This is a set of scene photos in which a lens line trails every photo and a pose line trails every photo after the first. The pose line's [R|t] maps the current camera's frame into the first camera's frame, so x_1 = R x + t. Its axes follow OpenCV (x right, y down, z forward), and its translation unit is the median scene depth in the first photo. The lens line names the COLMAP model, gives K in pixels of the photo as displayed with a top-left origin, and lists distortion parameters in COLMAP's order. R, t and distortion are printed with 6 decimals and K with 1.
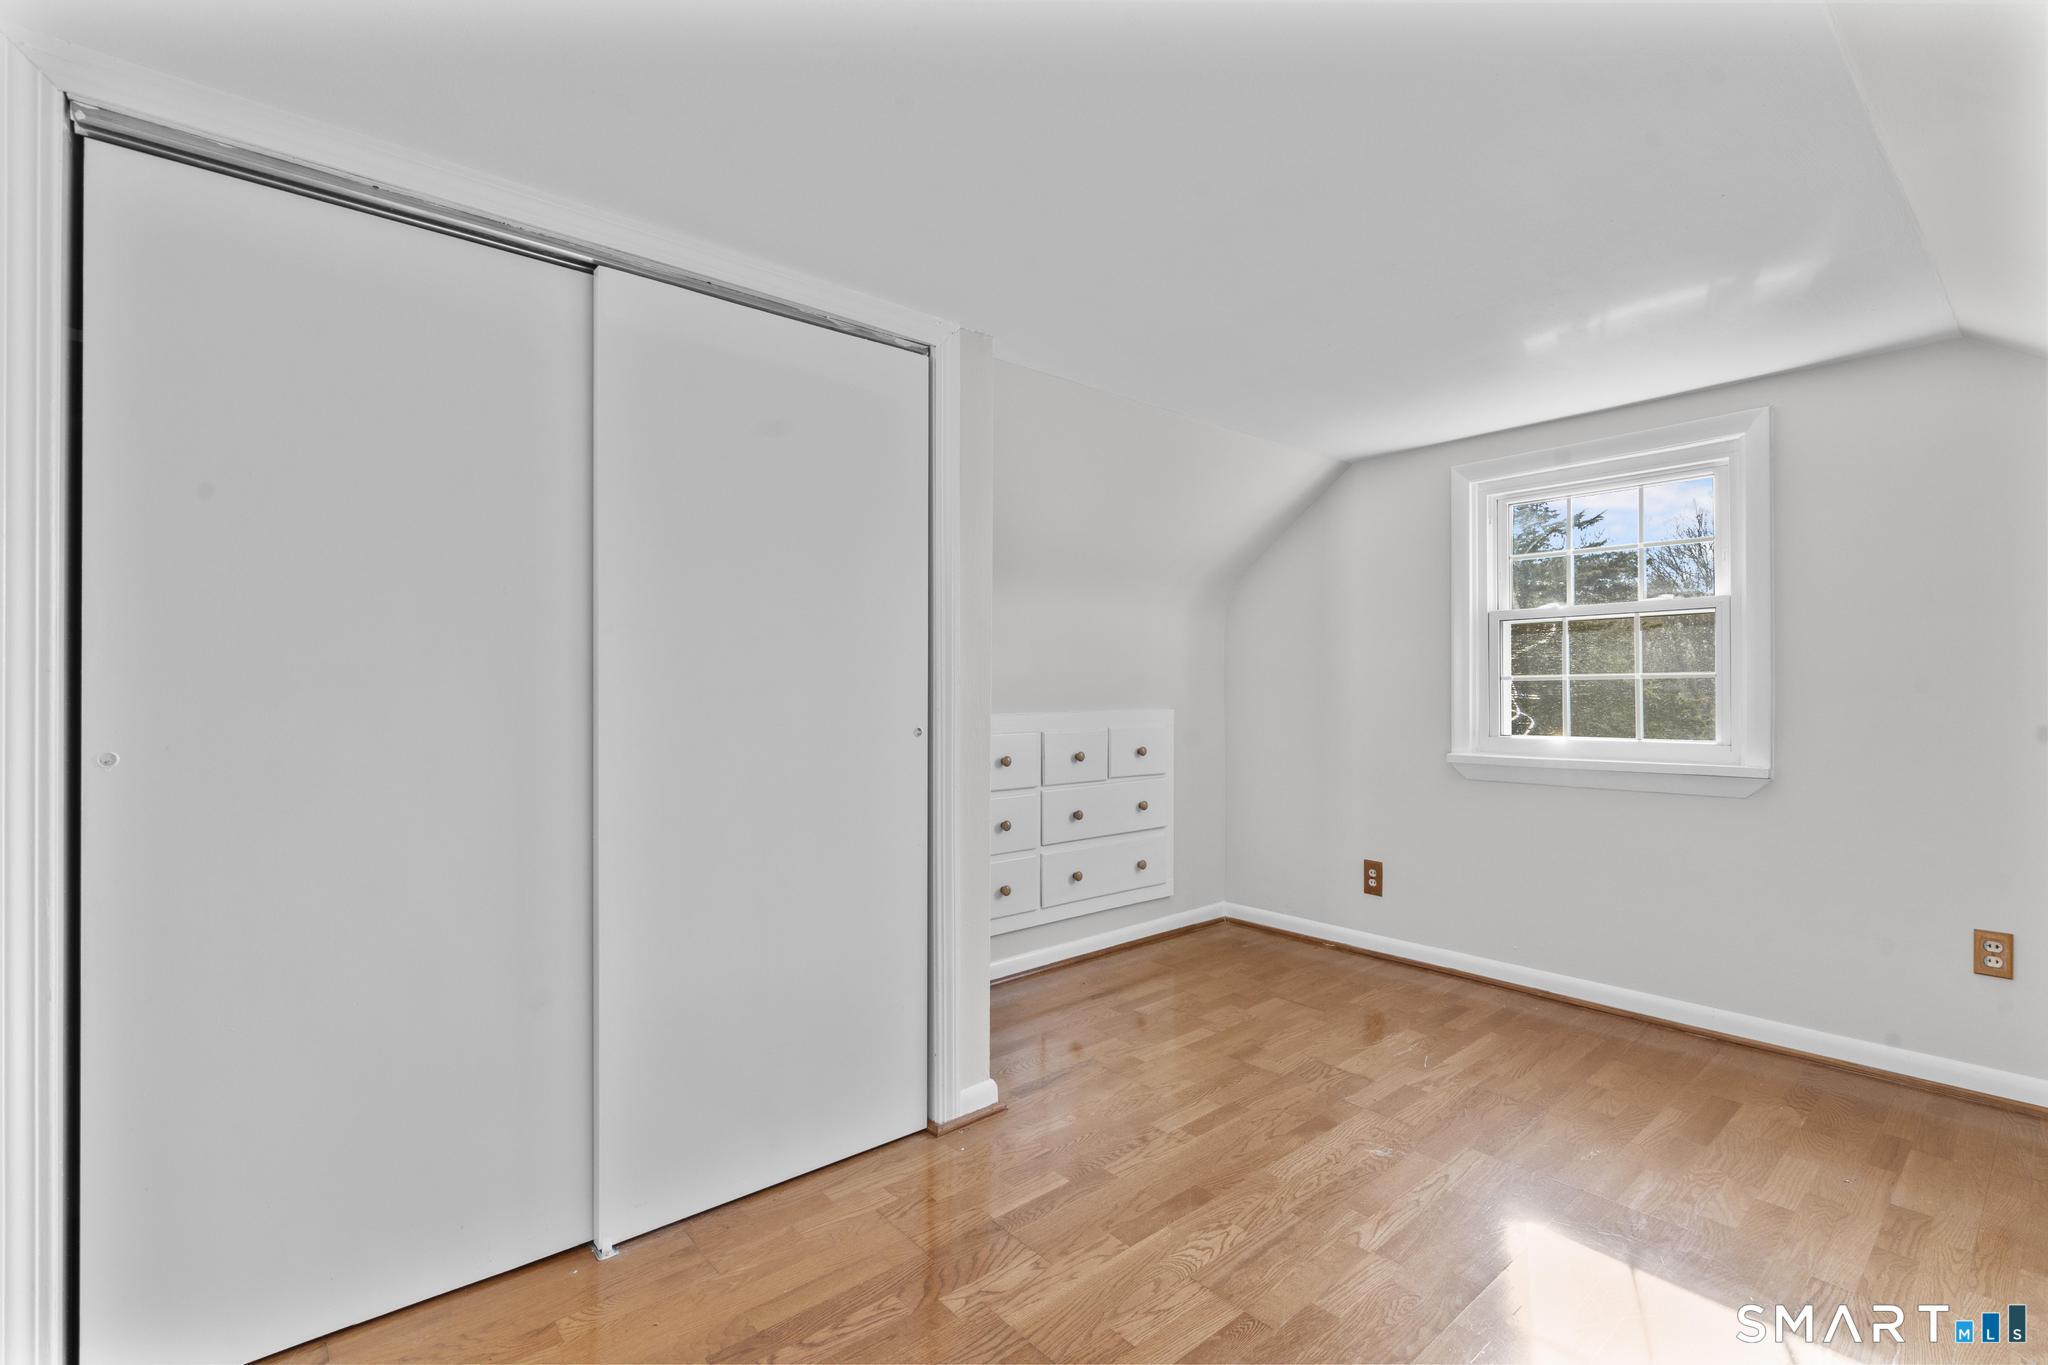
lens RADIAL K [[919.6, 0, 1019.8], [0, 919.6, 685.8], [0, 0, 1]] dist [-0.005538, 0.002585]
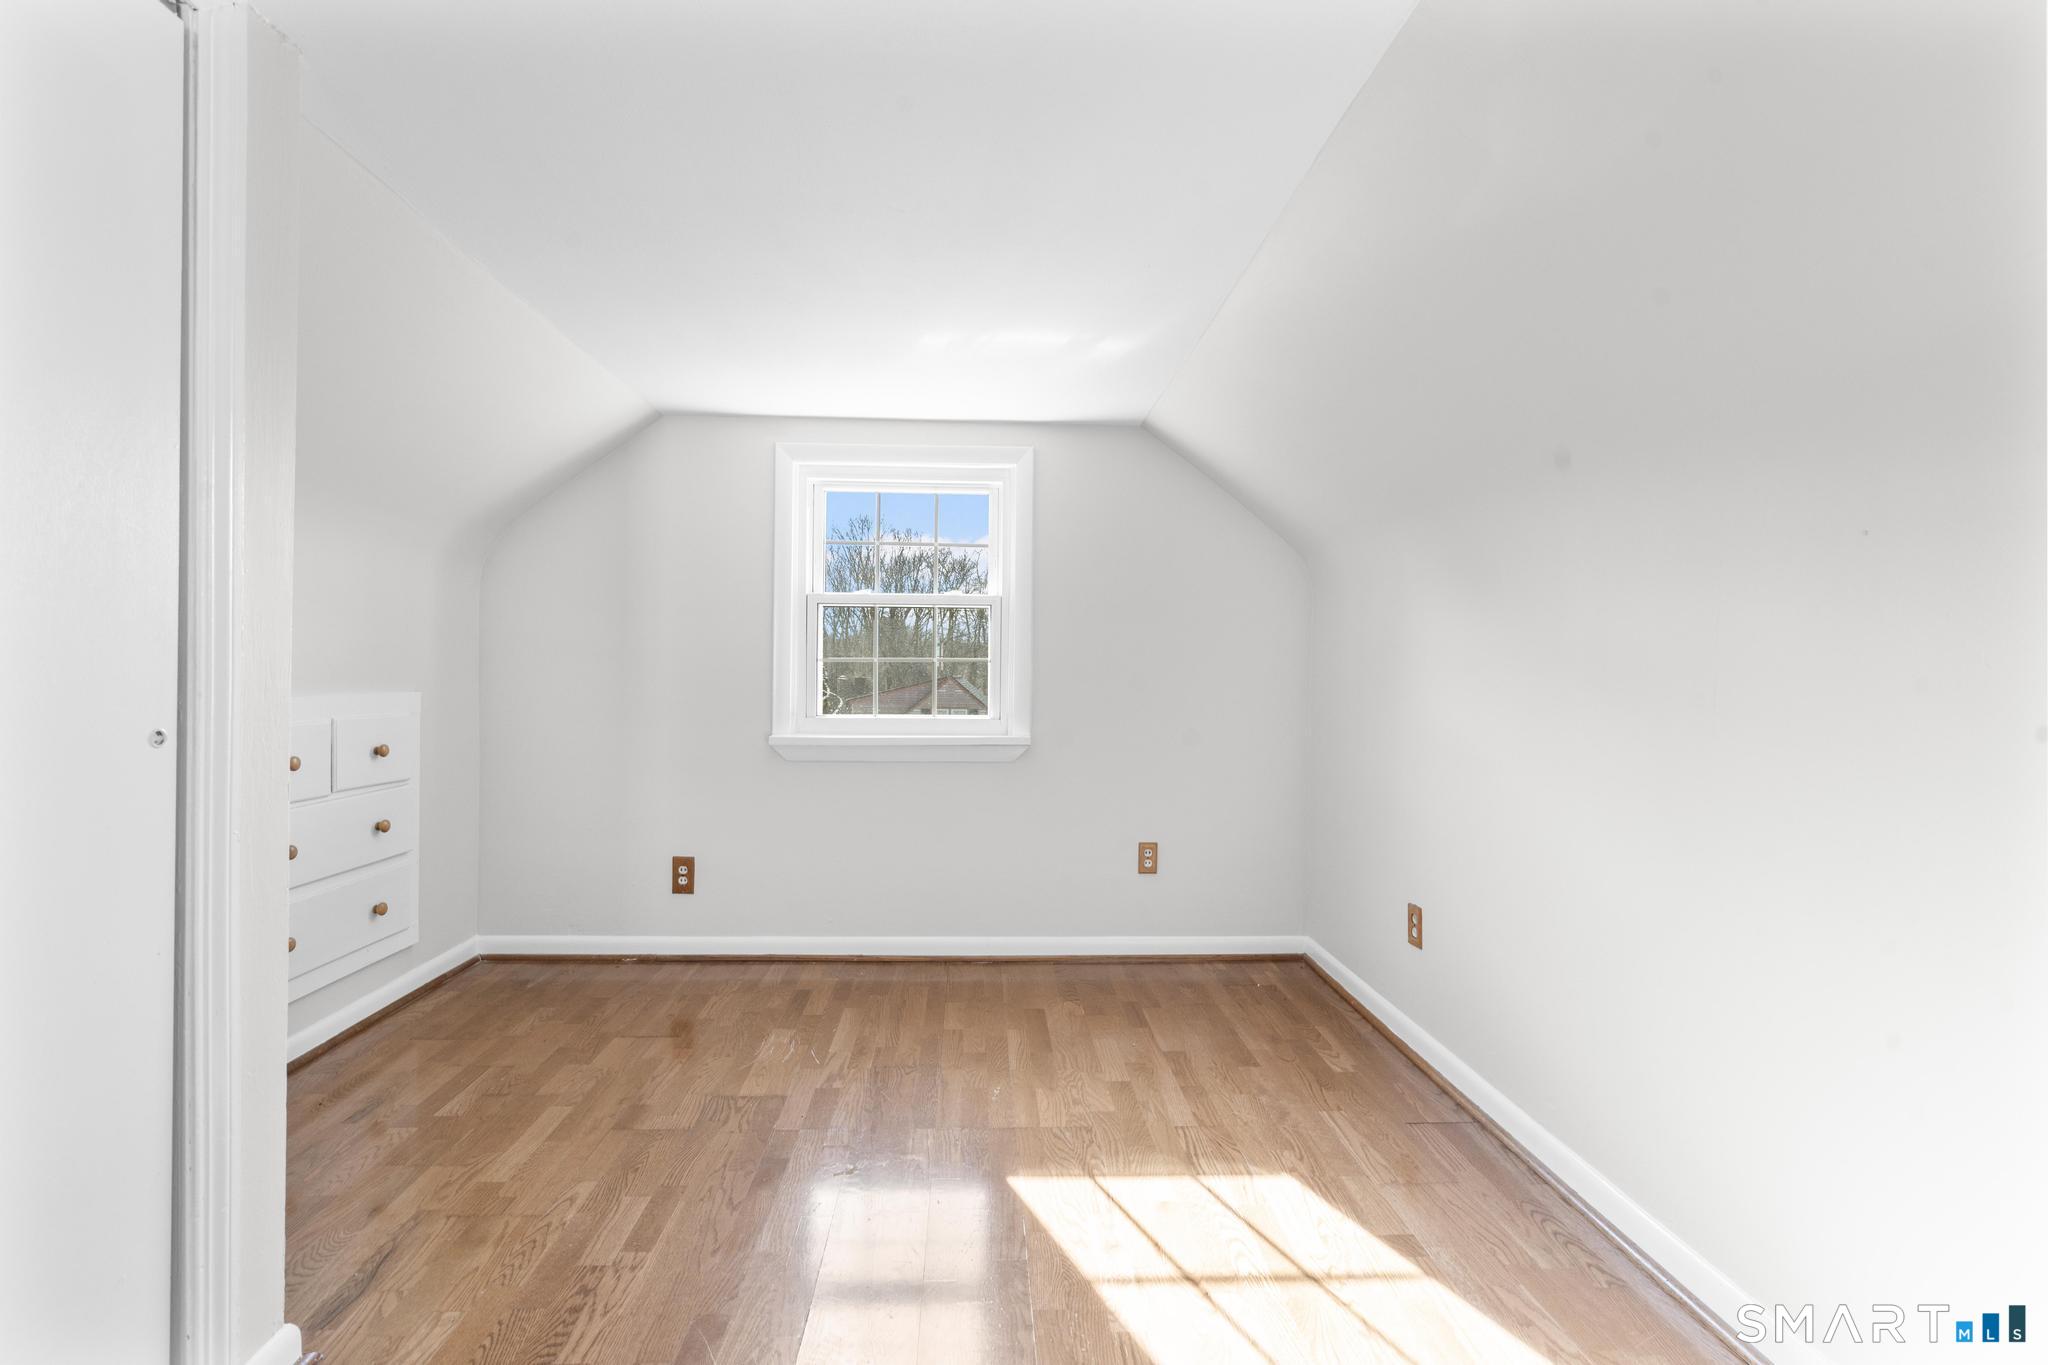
lens RADIAL K [[919.6, 0, 1019.8], [0, 919.6, 685.8], [0, 0, 1]] dist [-0.005538, 0.002585]
pose [[0.604728, 0.000090, 0.796432, -0.186459], [-0.016943, 0.999775, 0.012752, 0.004596], [-0.796251, -0.021205, 0.604594, 0.246132]]
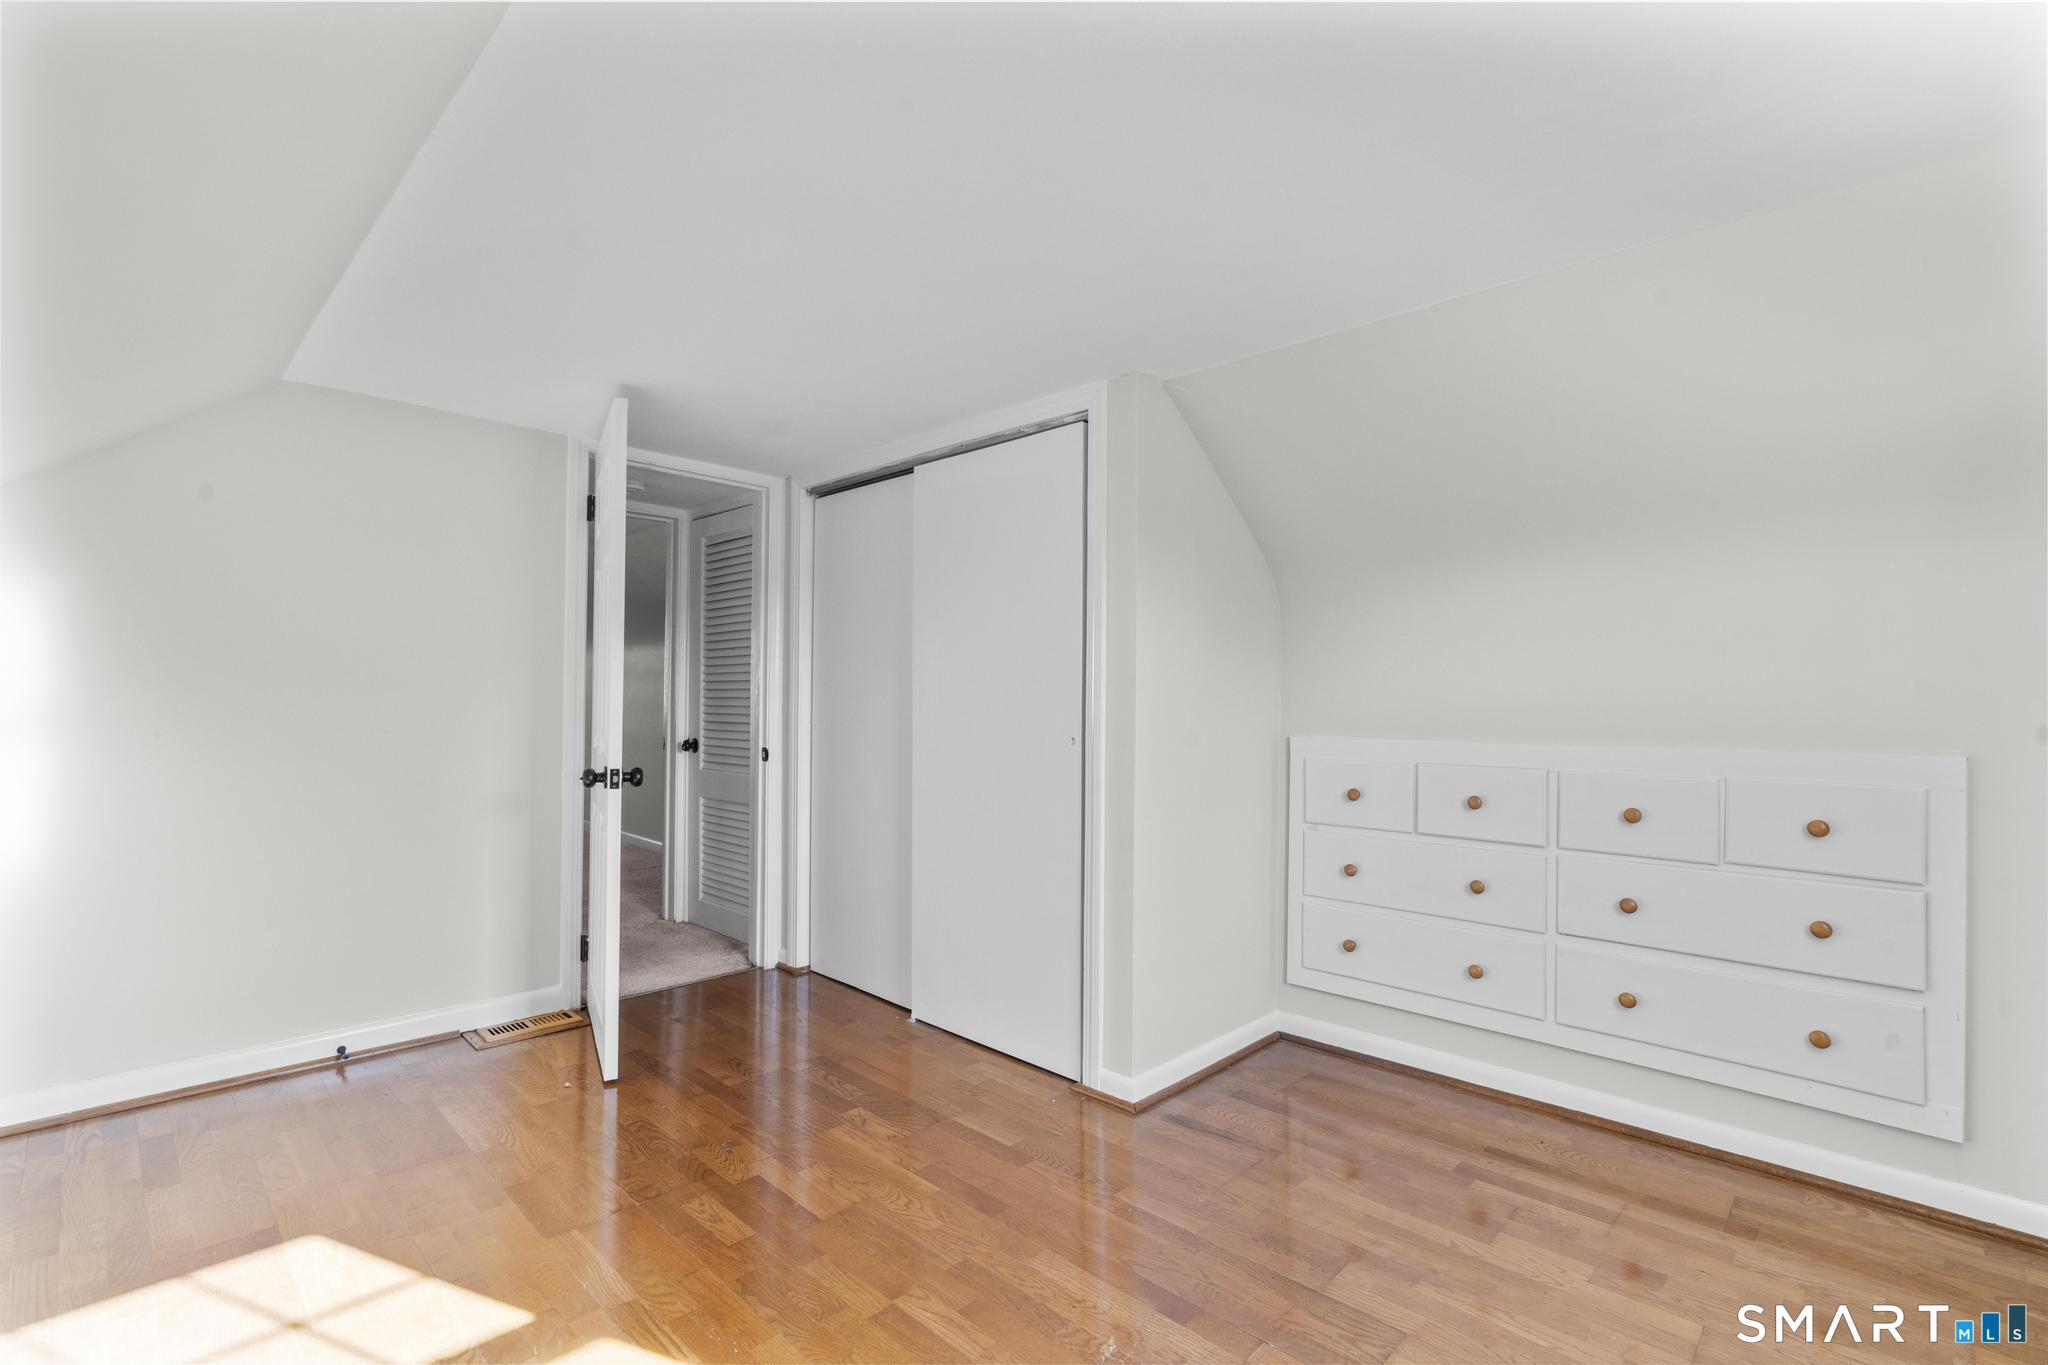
lens RADIAL K [[919.6, 0, 1019.8], [0, 919.6, 685.8], [0, 0, 1]] dist [-0.005538, 0.002585]
pose [[0.091515, -0.011029, -0.995743, 0.867547], [-0.003195, 0.999930, -0.011369, -0.006735], [0.995799, 0.004221, 0.091474, 0.669725]]
